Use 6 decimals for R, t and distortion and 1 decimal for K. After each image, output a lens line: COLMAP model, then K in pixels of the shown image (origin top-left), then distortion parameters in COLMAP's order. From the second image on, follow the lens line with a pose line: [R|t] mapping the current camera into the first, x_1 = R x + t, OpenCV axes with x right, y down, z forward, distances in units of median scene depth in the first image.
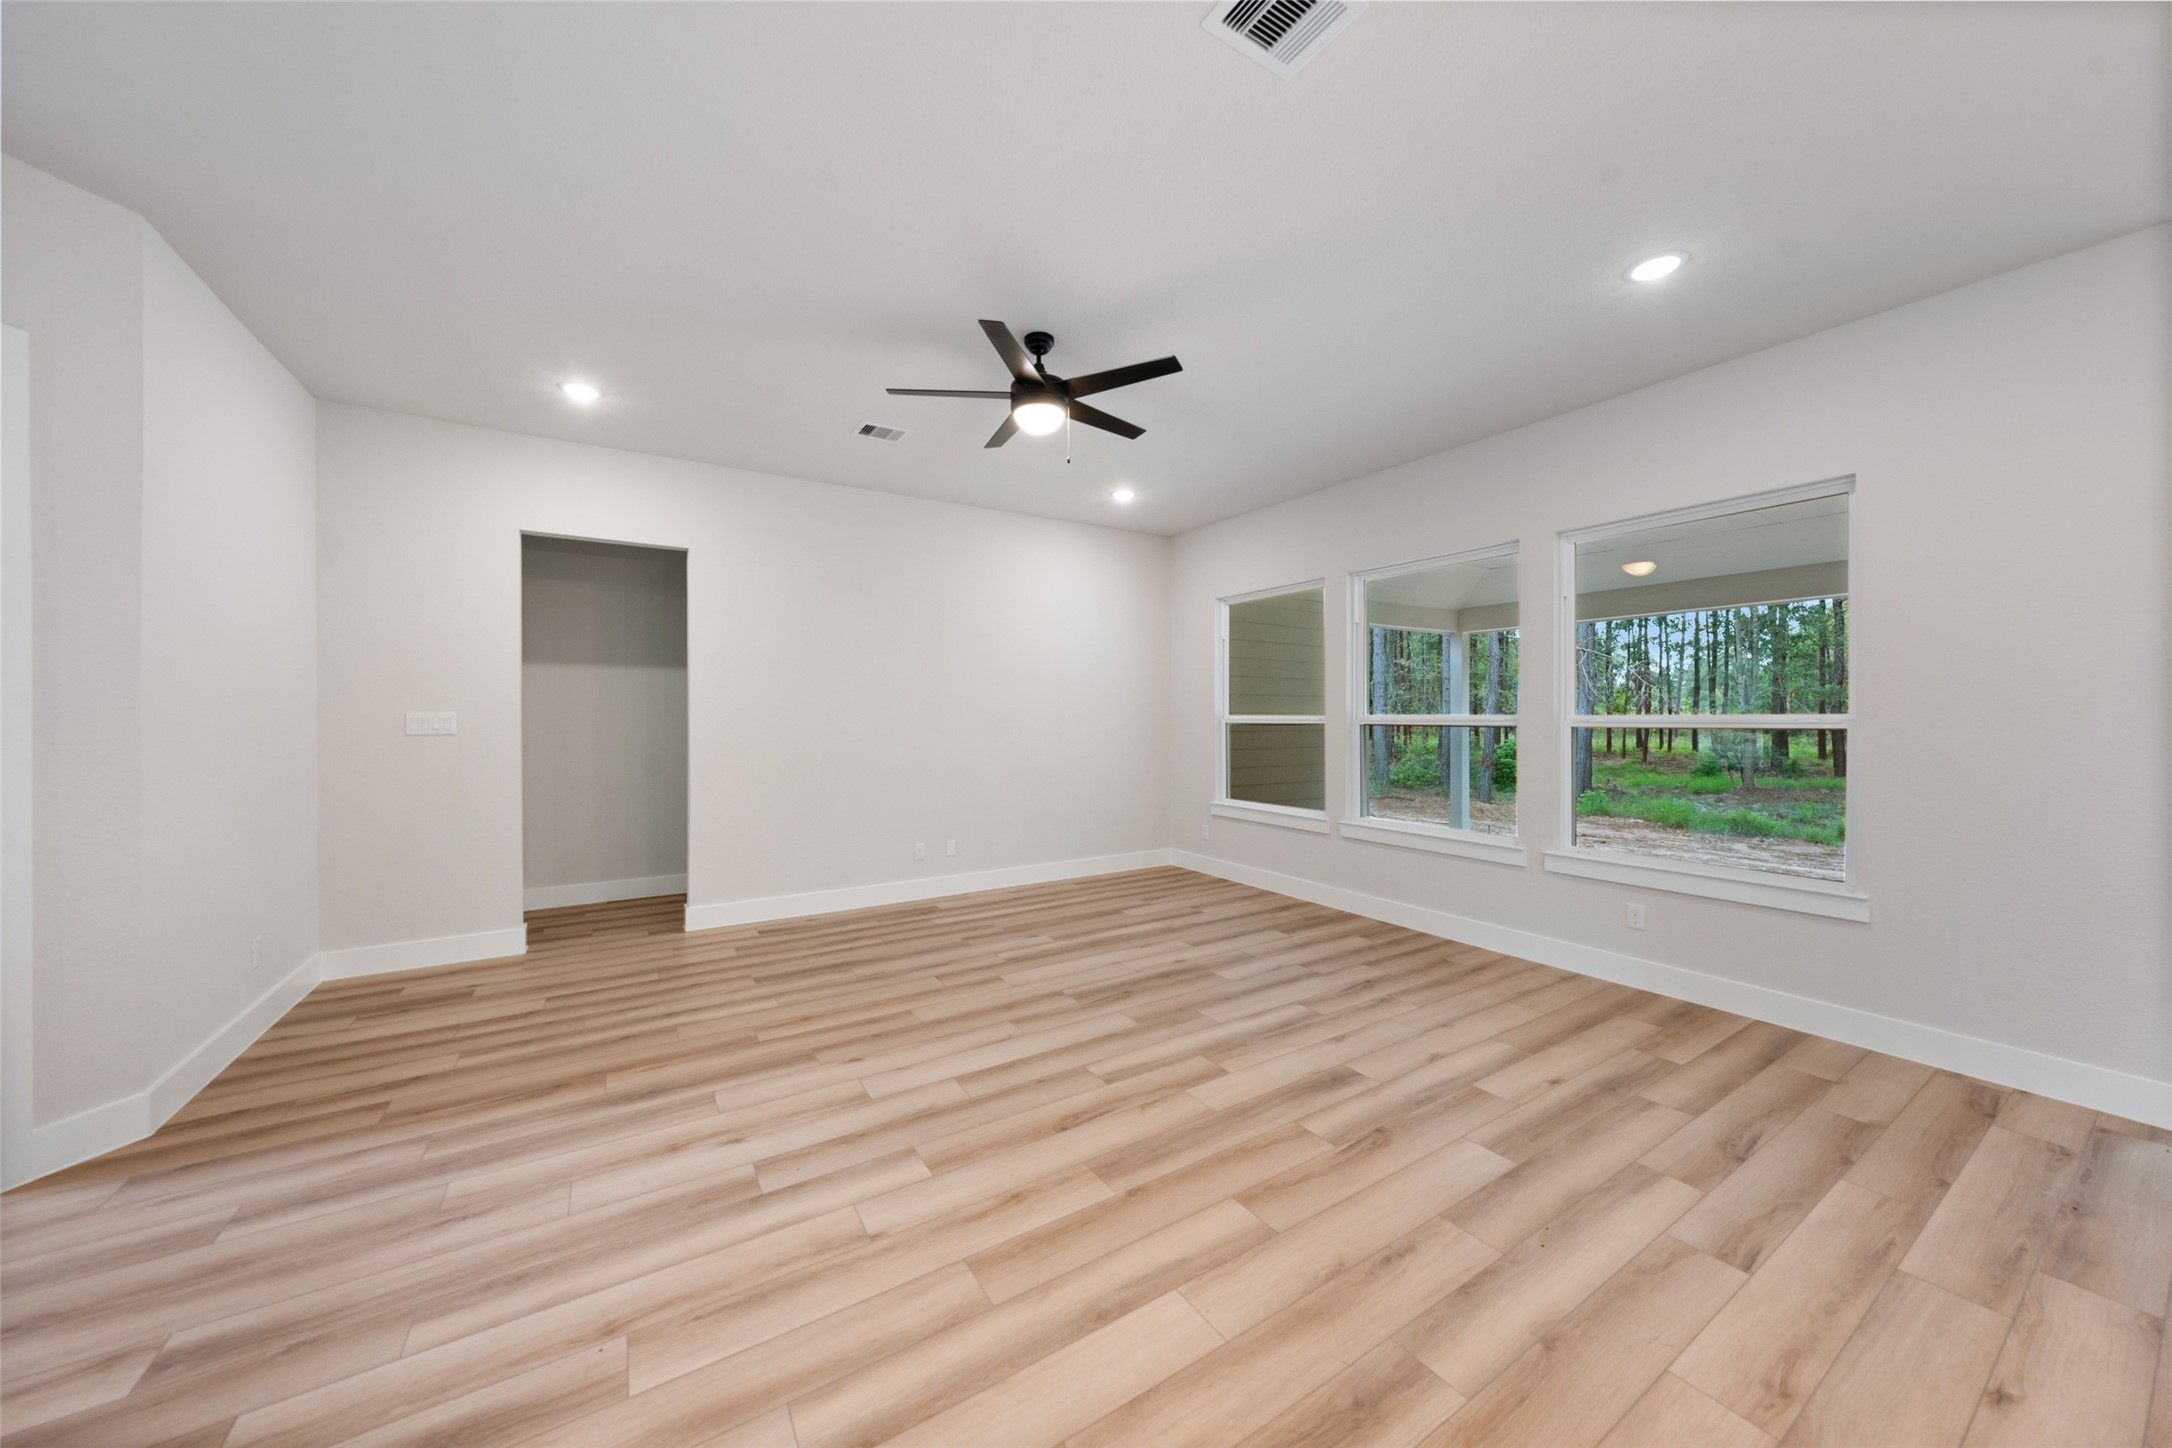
lens RADIAL K [[744.0, 0, 1079.7], [0, 744.0, 715.2], [0, 0, 1]] dist [-0.000439, -0.000009]
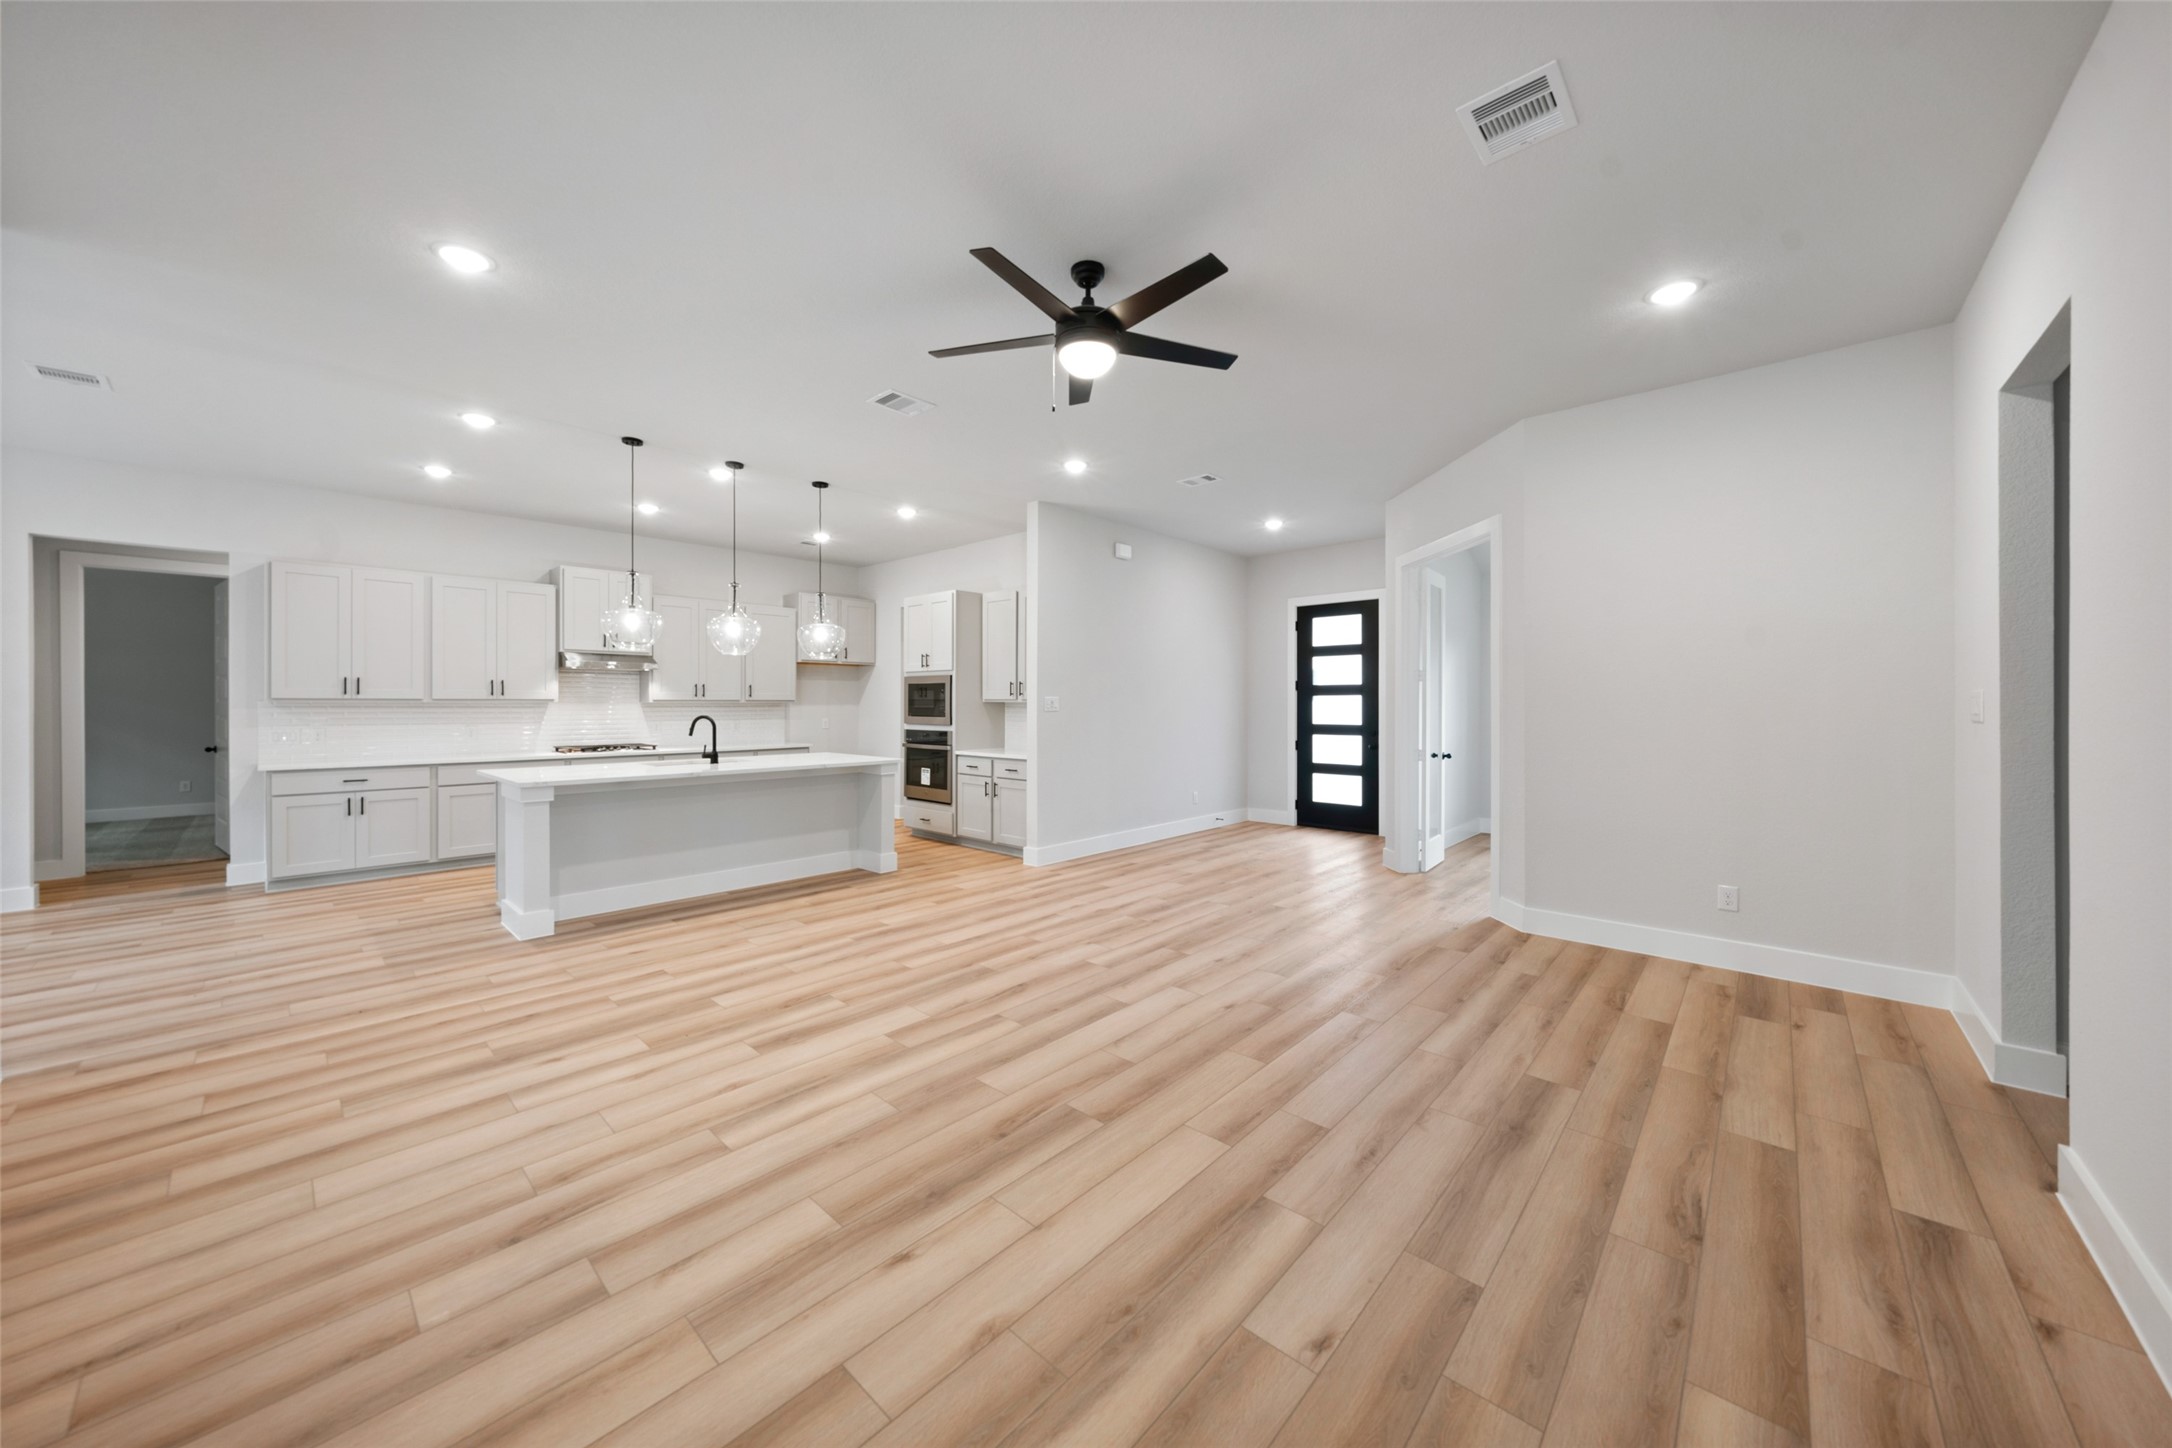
lens RADIAL K [[753.5, 0, 1080.2], [0, 753.5, 705.3], [0, 0, 1]] dist [-0.000869, -0.000029]
pose [[-0.965190, 0.001373, -0.261545, 0.180560], [0.000465, 0.999994, 0.003535, 0.009675], [0.261548, 0.003291, -0.965185, 1.782802]]
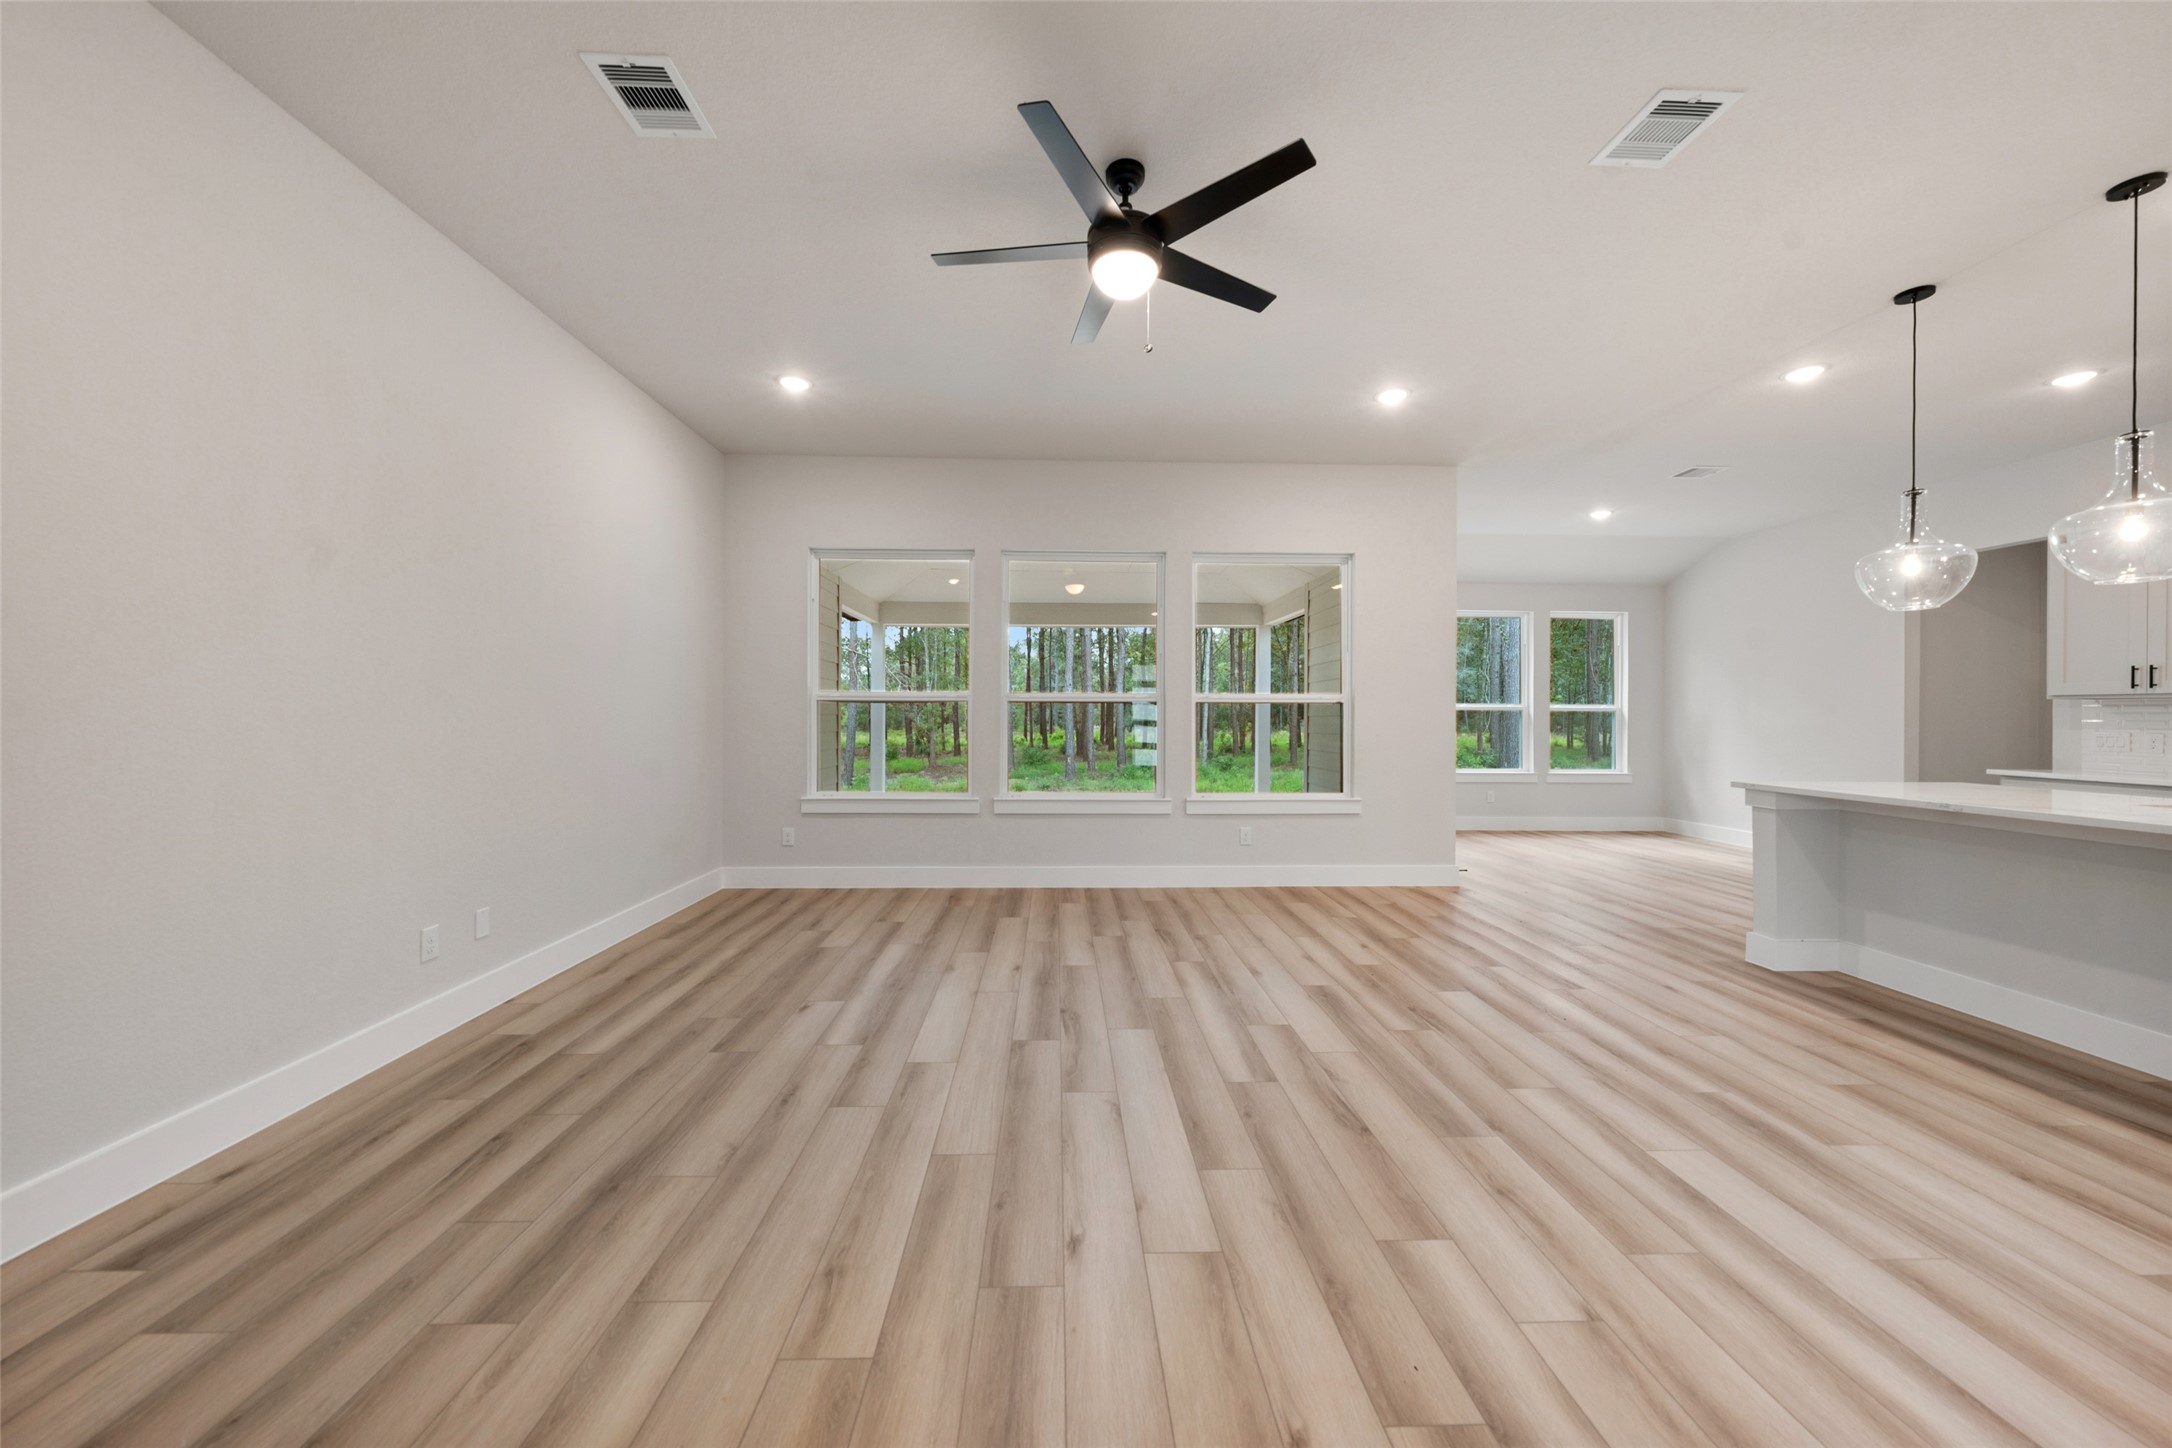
lens RADIAL K [[744.0, 0, 1079.7], [0, 744.0, 715.2], [0, 0, 1]] dist [-0.000439, -0.000009]
pose [[0.503782, 0.004417, 0.863820, -0.703737], [-0.005674, 0.999982, -0.001804, 0.049750], [-0.863812, -0.003993, 0.503798, 0.624285]]
